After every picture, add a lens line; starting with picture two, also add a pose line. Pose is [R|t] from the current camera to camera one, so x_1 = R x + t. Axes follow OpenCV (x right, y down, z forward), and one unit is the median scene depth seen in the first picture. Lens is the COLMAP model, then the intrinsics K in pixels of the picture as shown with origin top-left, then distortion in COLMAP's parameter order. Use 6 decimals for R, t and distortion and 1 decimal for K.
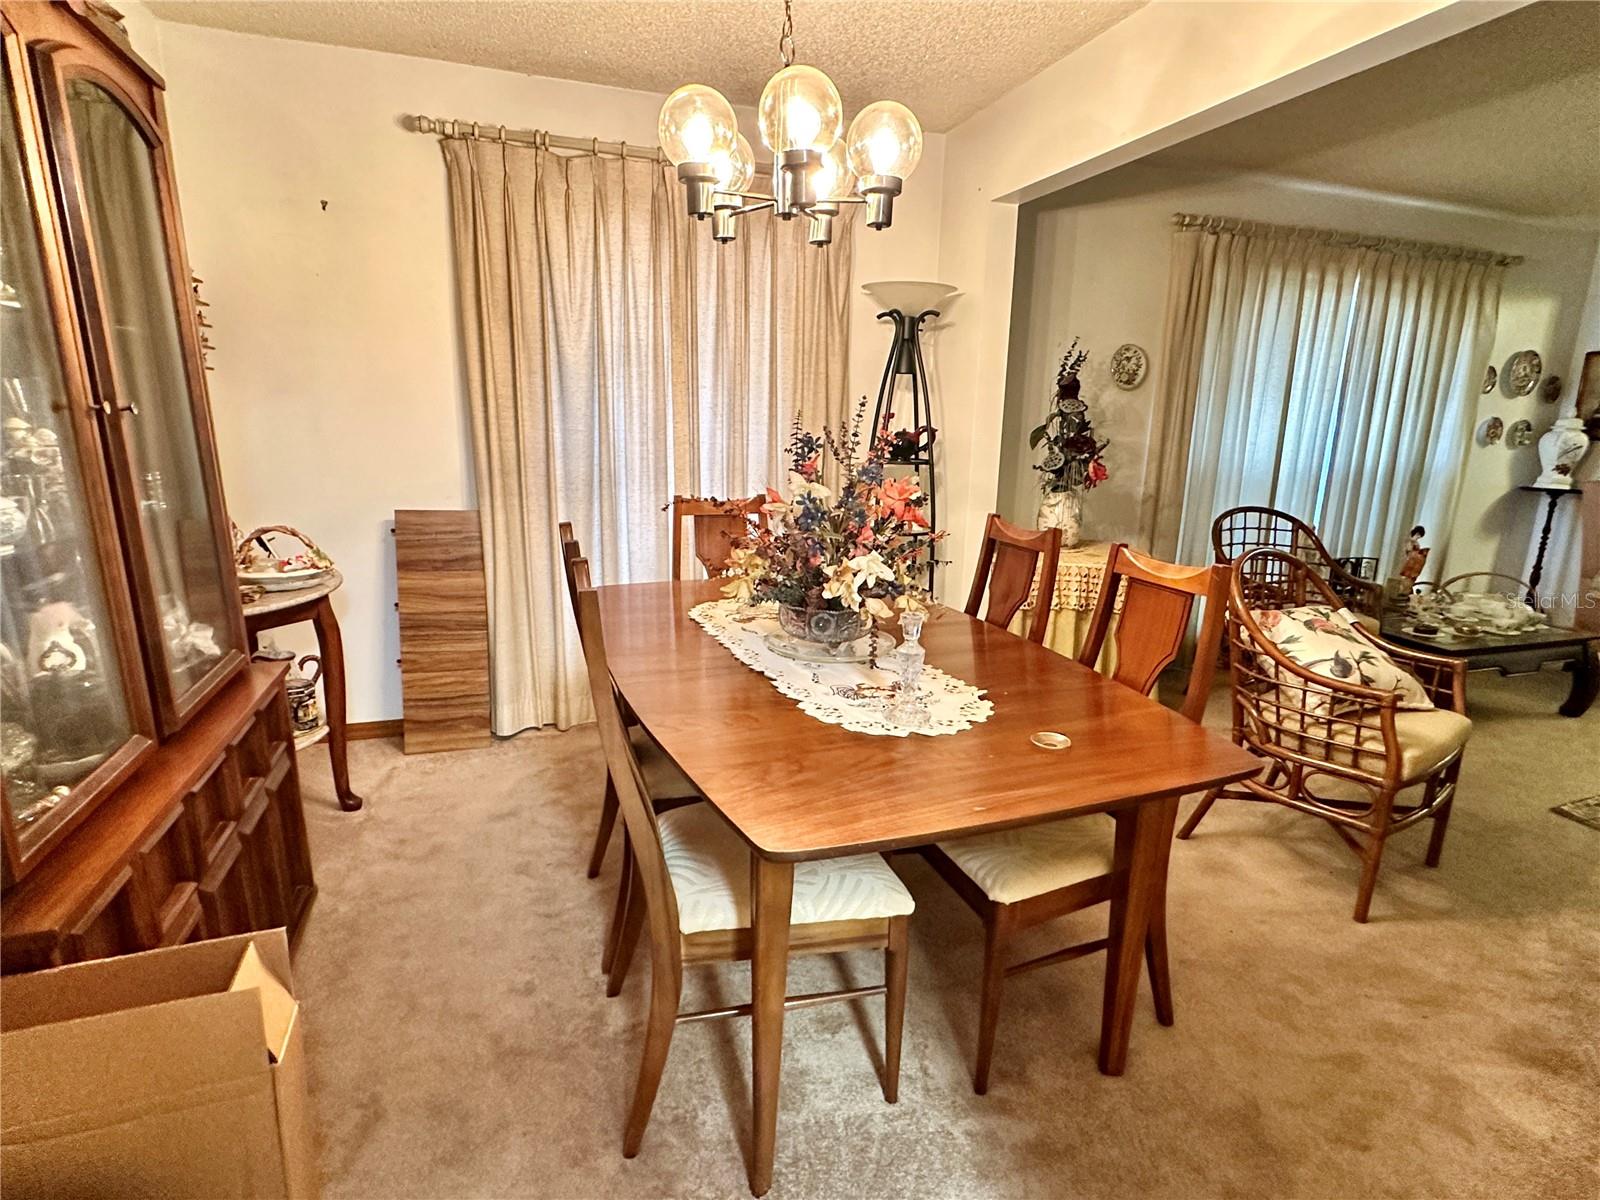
lens RADIAL K [[806.8, 0, 805.0], [0, 806.8, 604.5], [0, 0, 1]] dist [-0.003800, -0.000600]
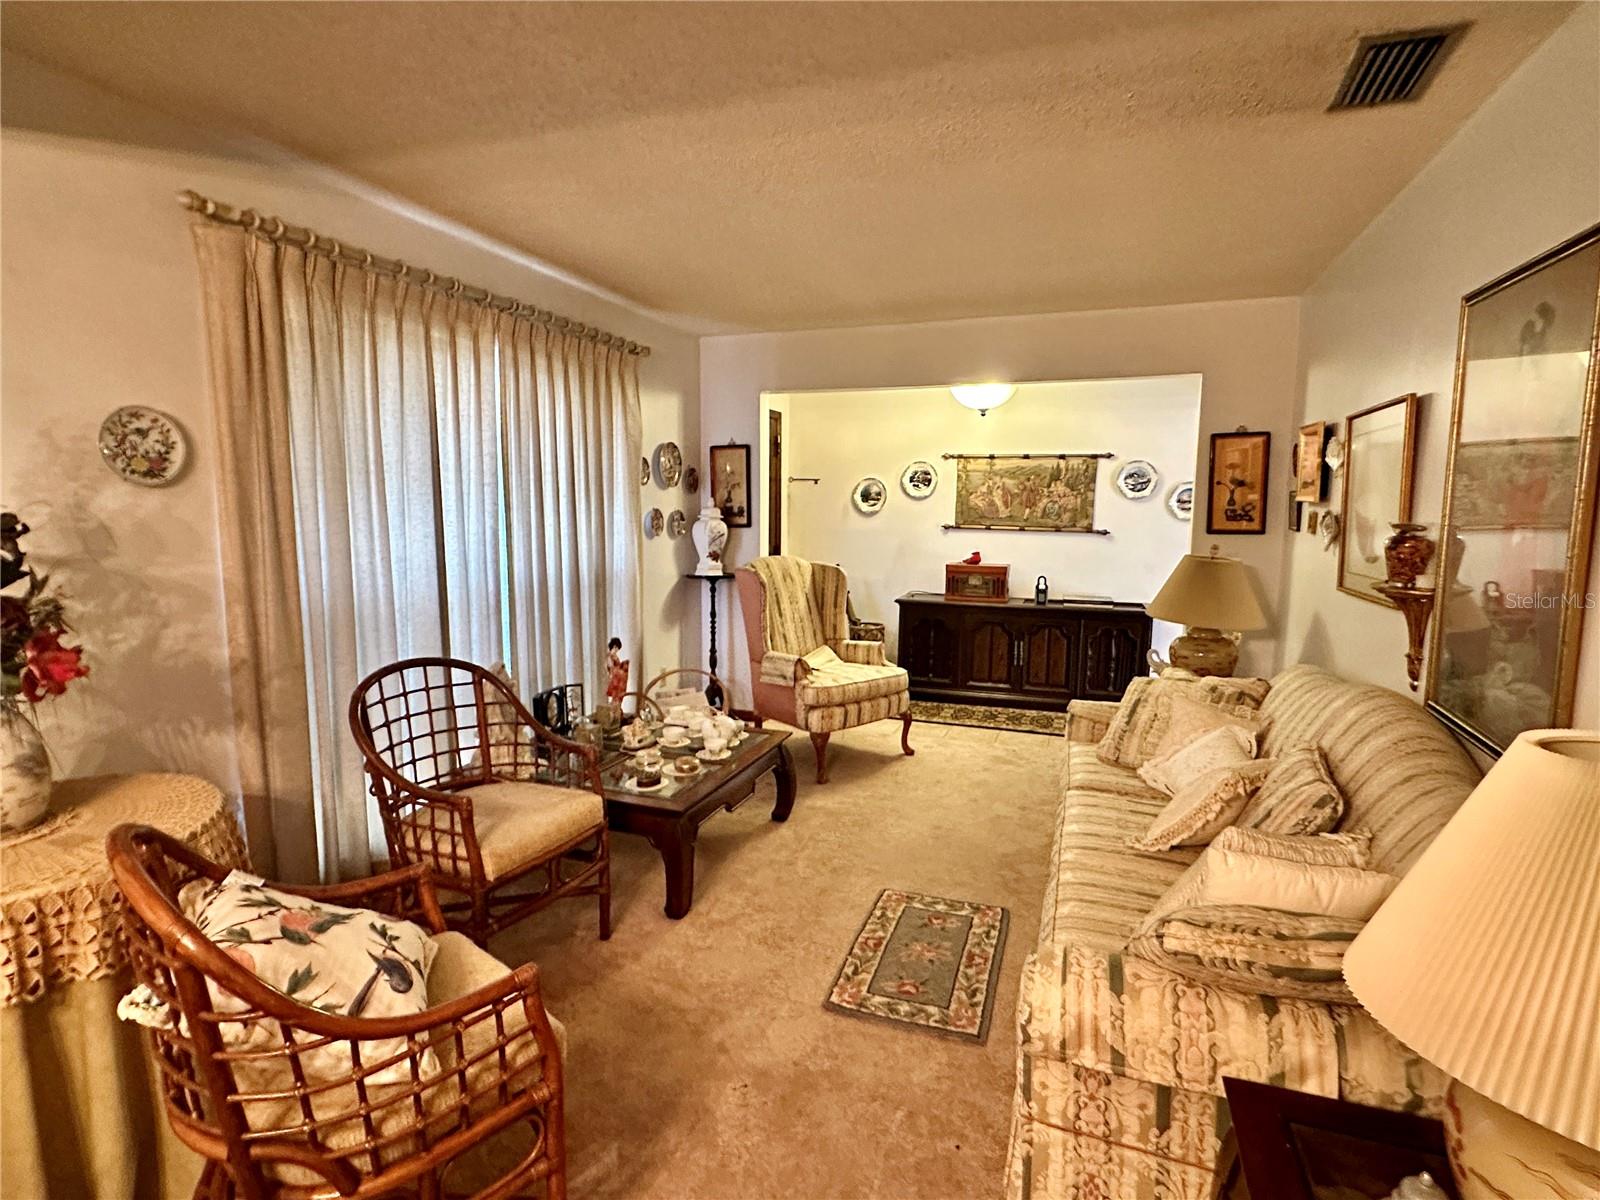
lens RADIAL K [[818.7, 0, 795.3], [0, 818.7, 606.6], [0, 0, 1]] dist [-0.001567, 0.000061]
pose [[0.631048, -0.115861, 0.767043, 0.220157], [0.185778, 0.982582, -0.004423, -0.092670], [-0.753170, 0.145291, 0.641581, 0.291820]]
